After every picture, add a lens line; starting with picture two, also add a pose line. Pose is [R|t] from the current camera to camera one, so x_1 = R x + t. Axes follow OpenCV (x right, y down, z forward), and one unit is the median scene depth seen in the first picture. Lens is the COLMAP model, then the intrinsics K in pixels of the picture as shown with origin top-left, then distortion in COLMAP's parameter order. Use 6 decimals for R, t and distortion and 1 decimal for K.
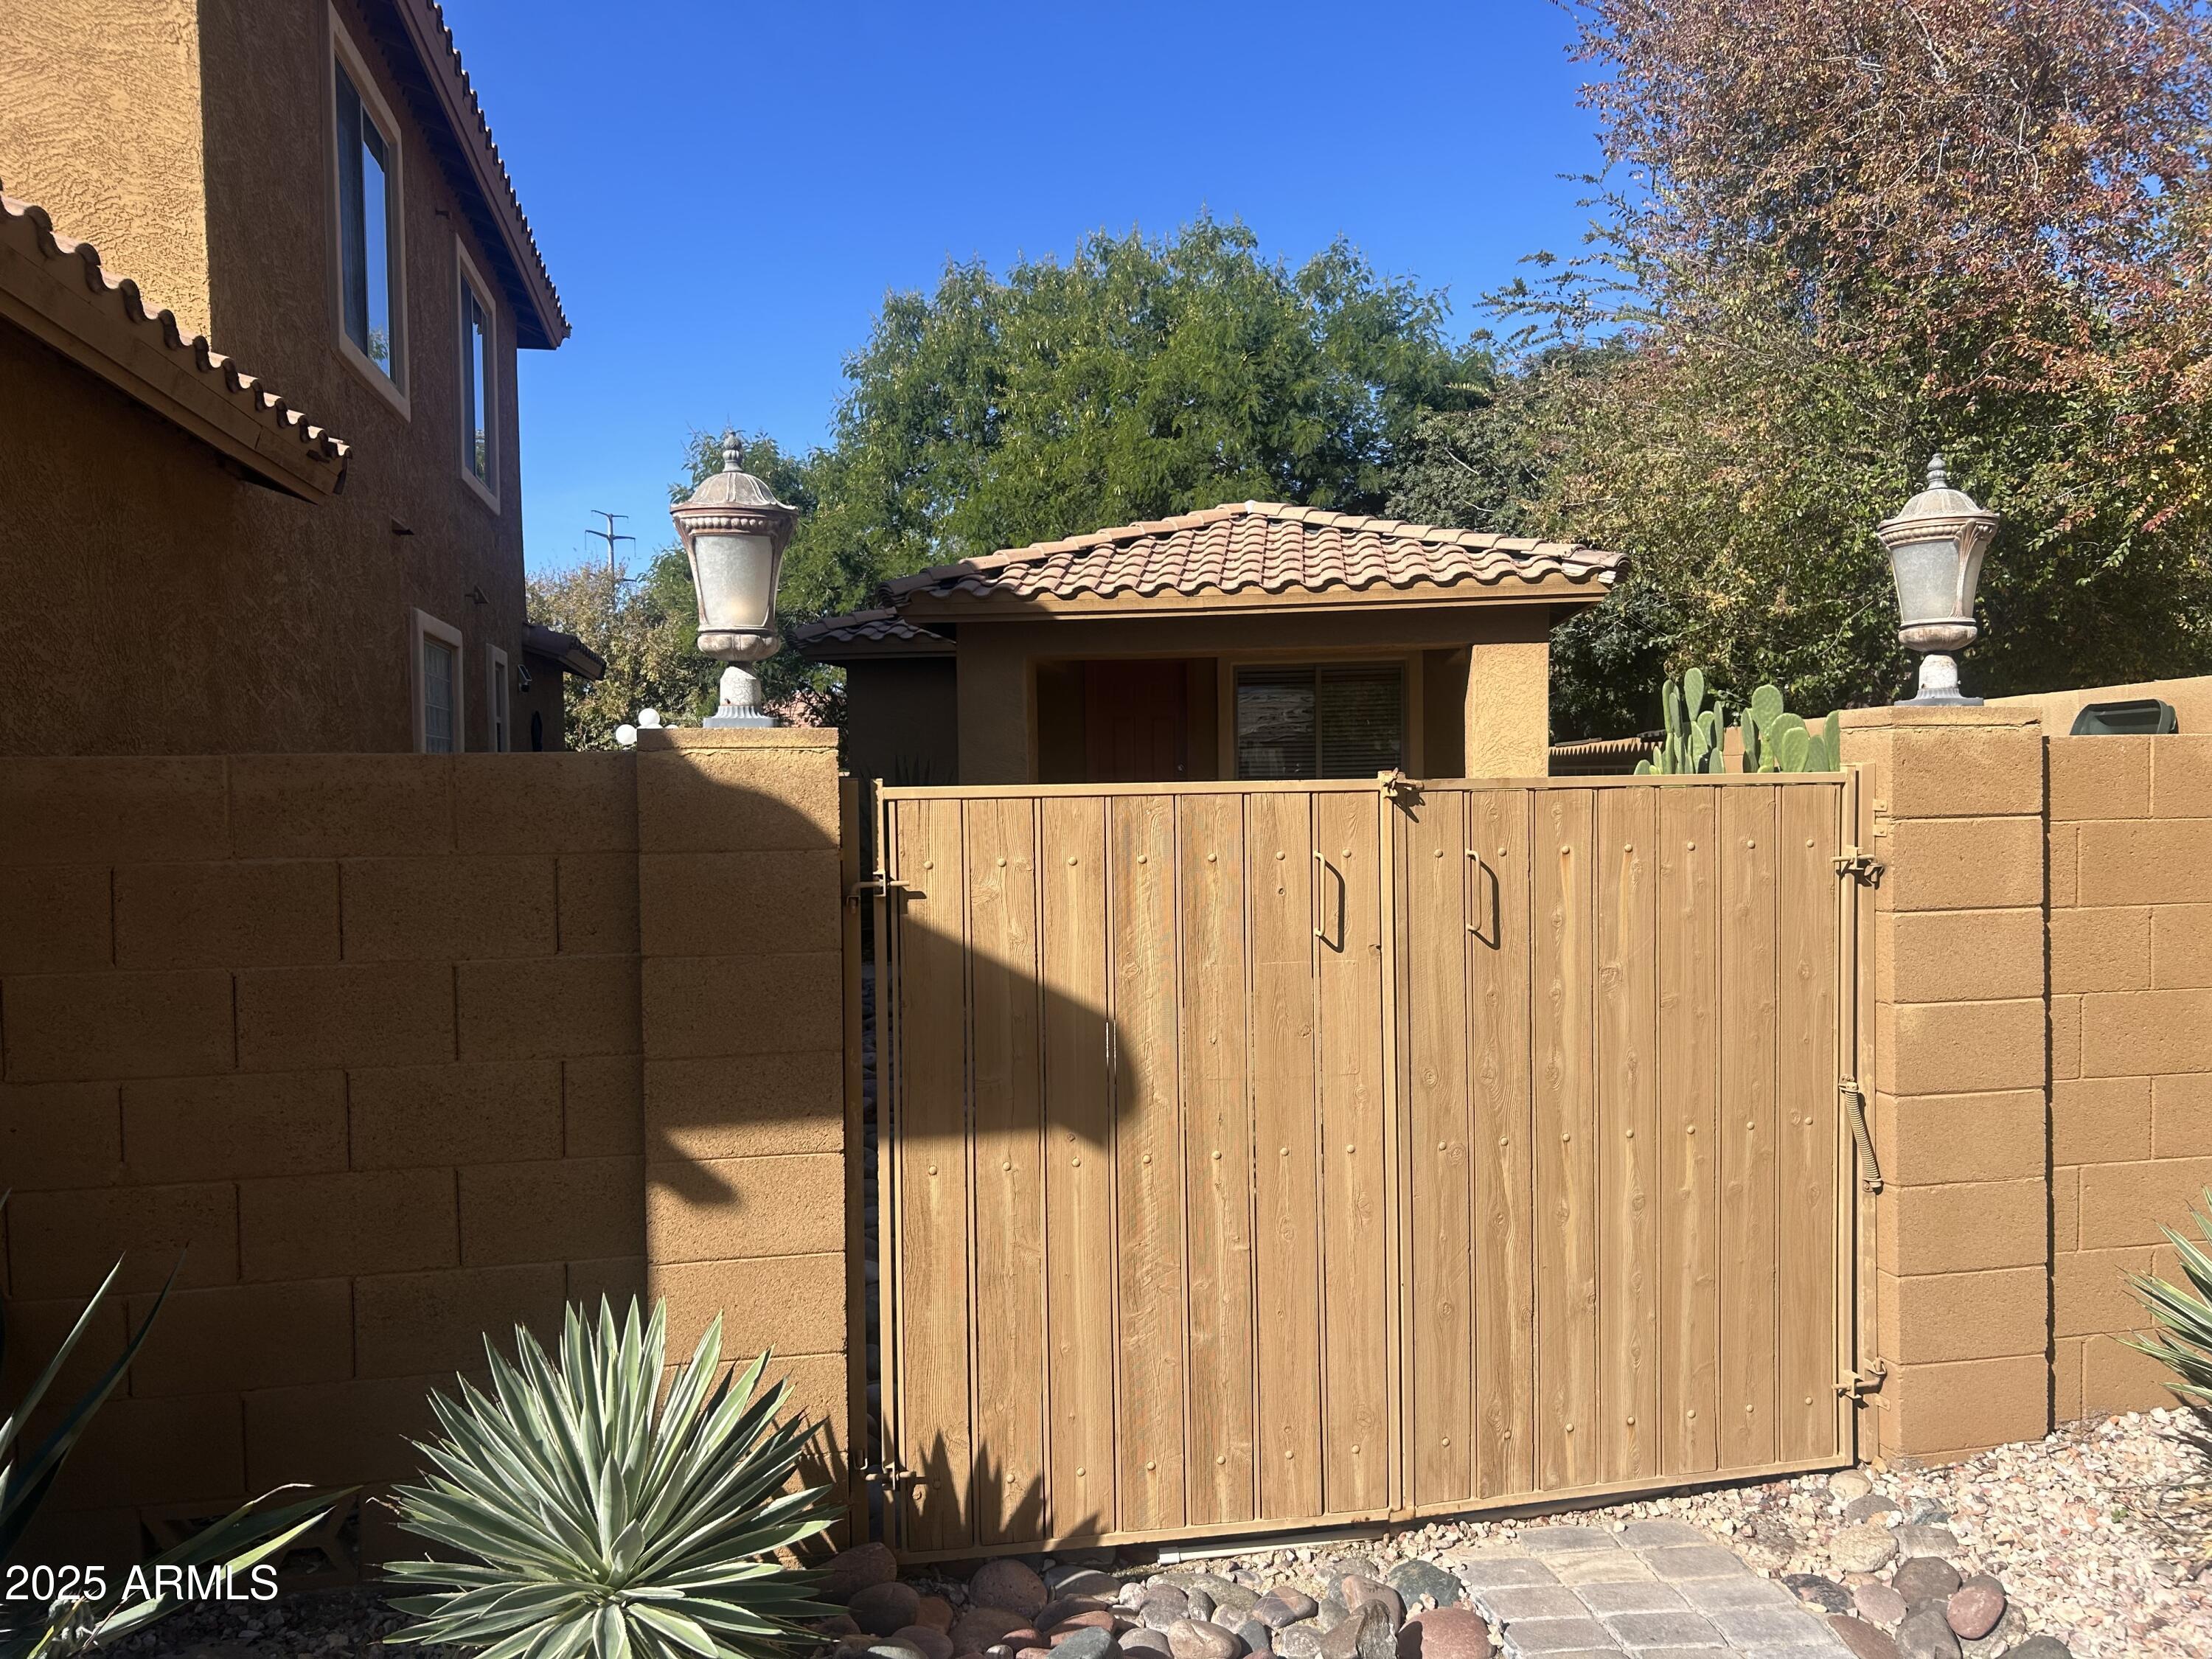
lens RADIAL K [[1660.5, 0, 1104.6], [0, 1660.5, 836.8], [0, 0, 1]] dist [0.046199, -0.050774]
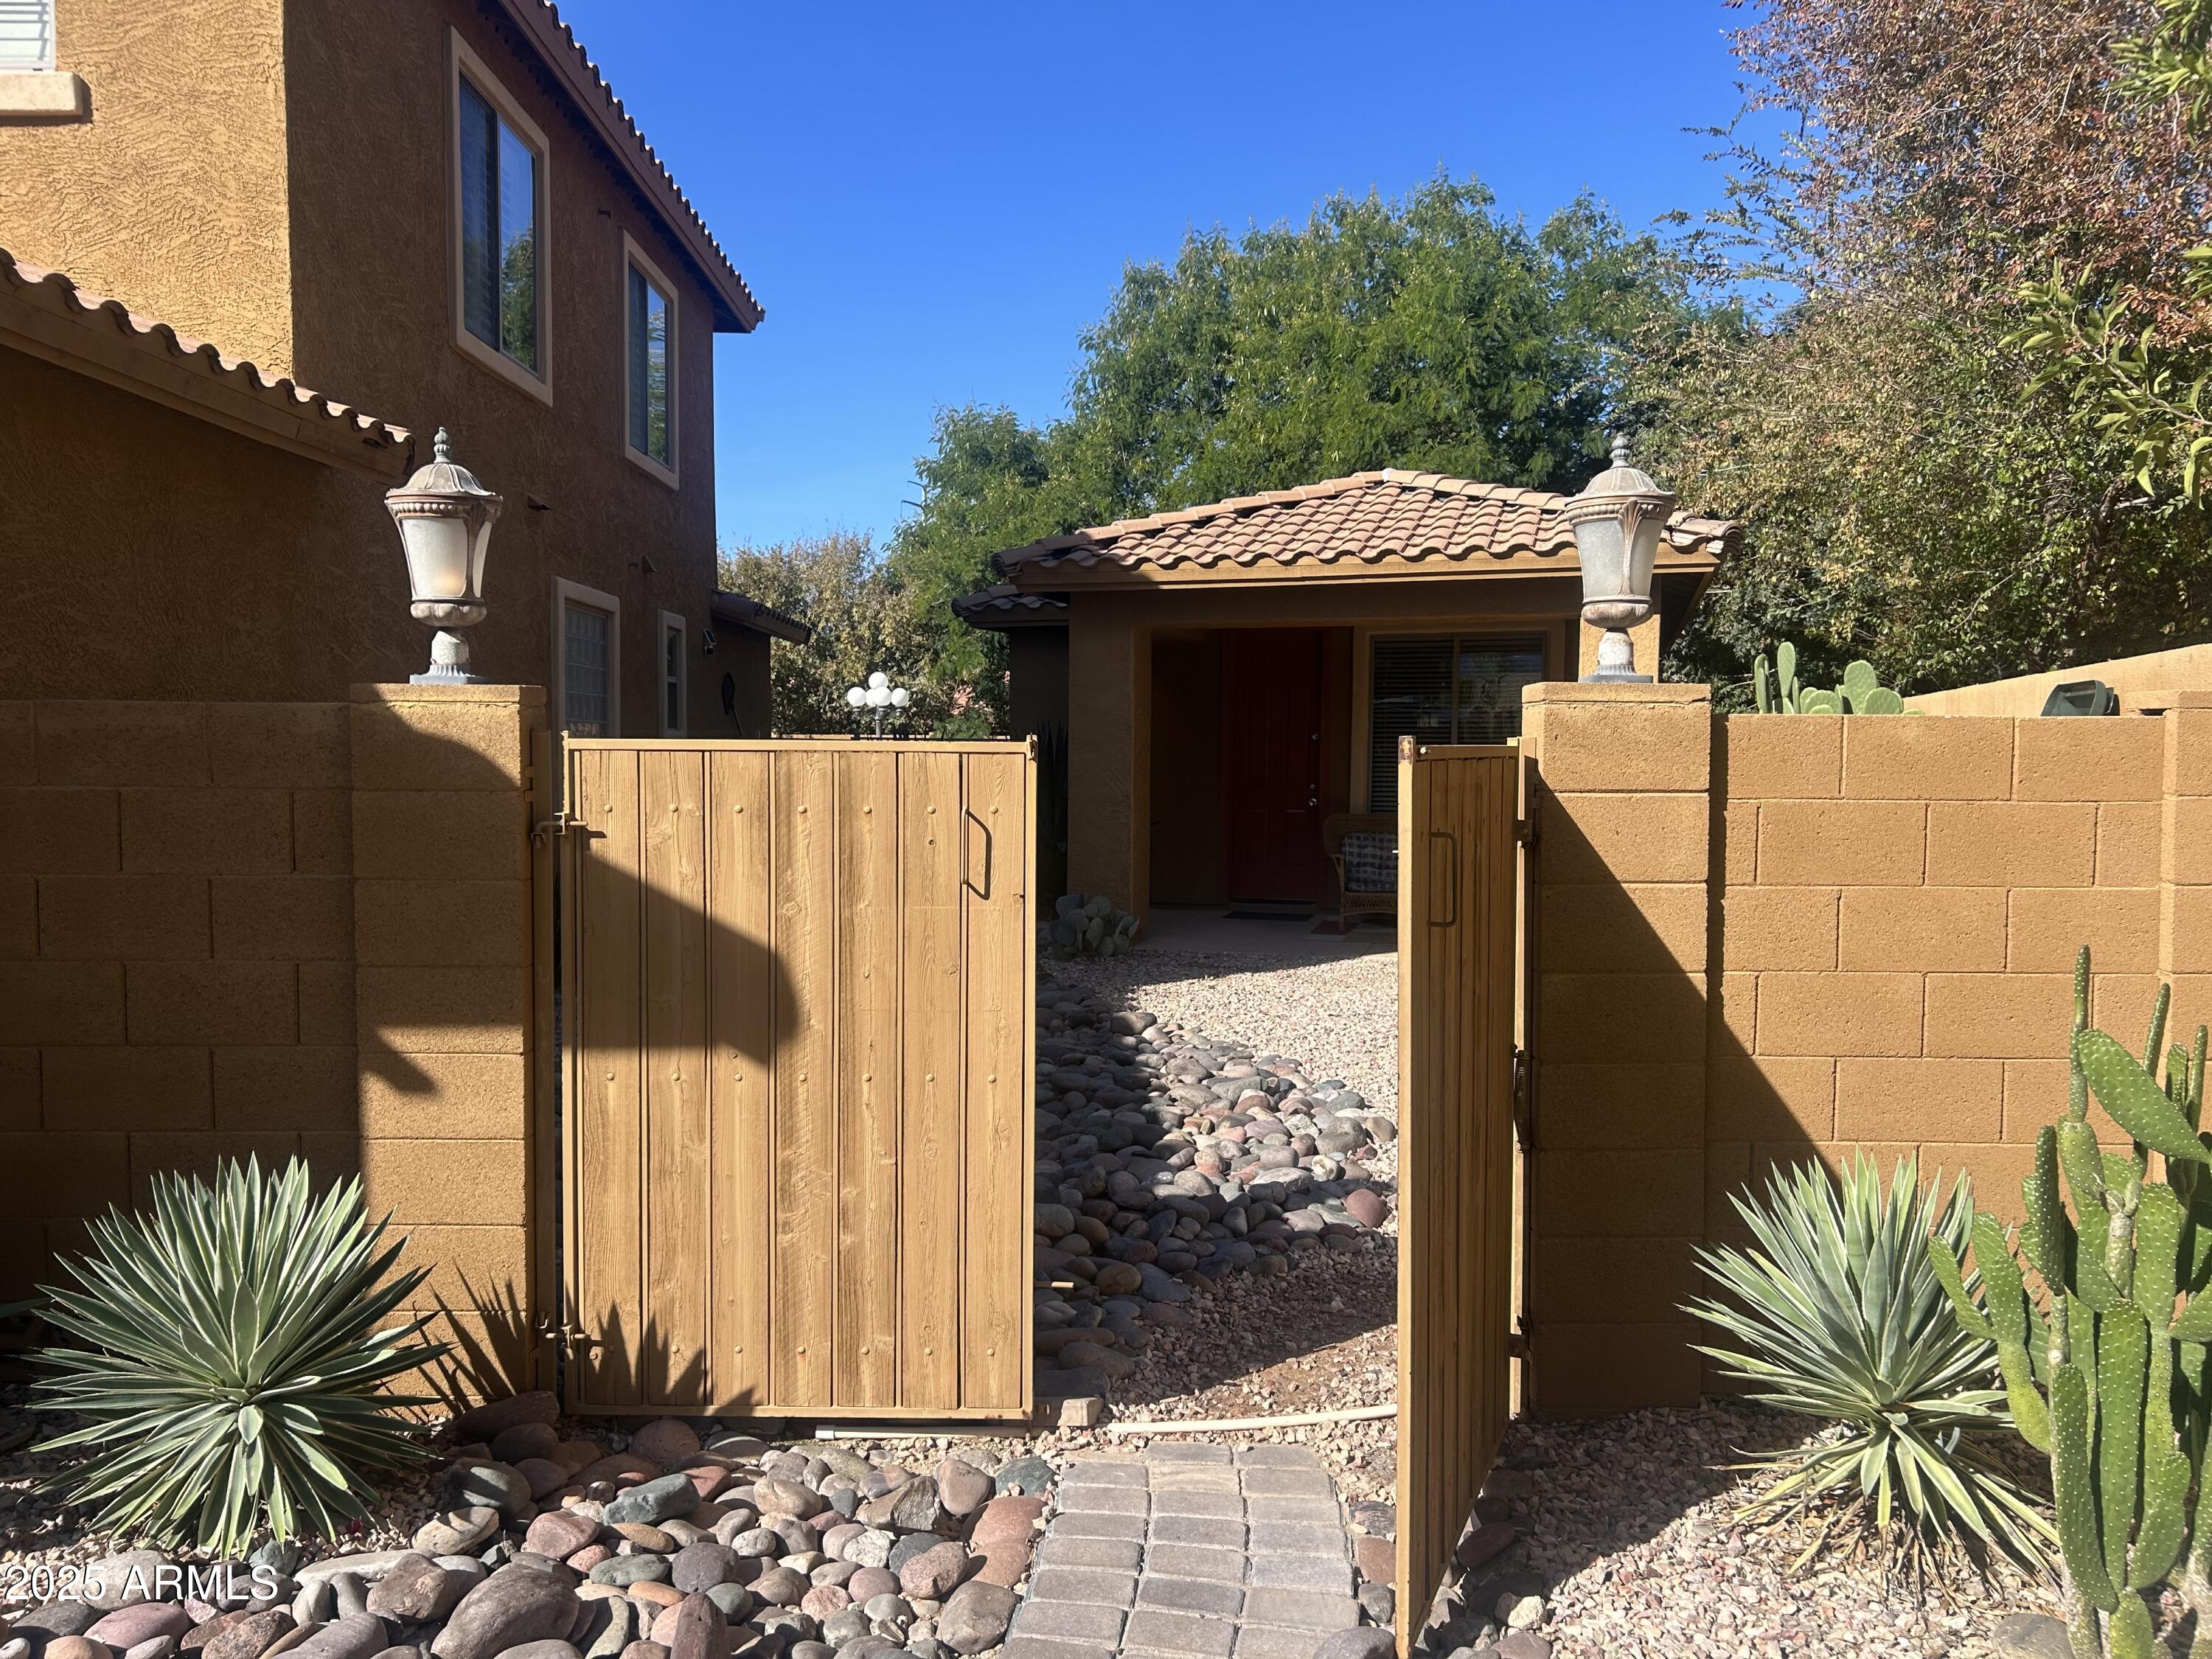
lens RADIAL K [[1660.5, 0, 1100.7], [0, 1660.5, 841.2], [0, 0, 1]] dist [0.046199, -0.050774]
pose [[0.982793, 0.031682, -0.181973, 0.302859], [-0.027679, 0.999317, 0.024499, 0.001631], [0.182624, -0.019040, 0.982998, -0.042502]]
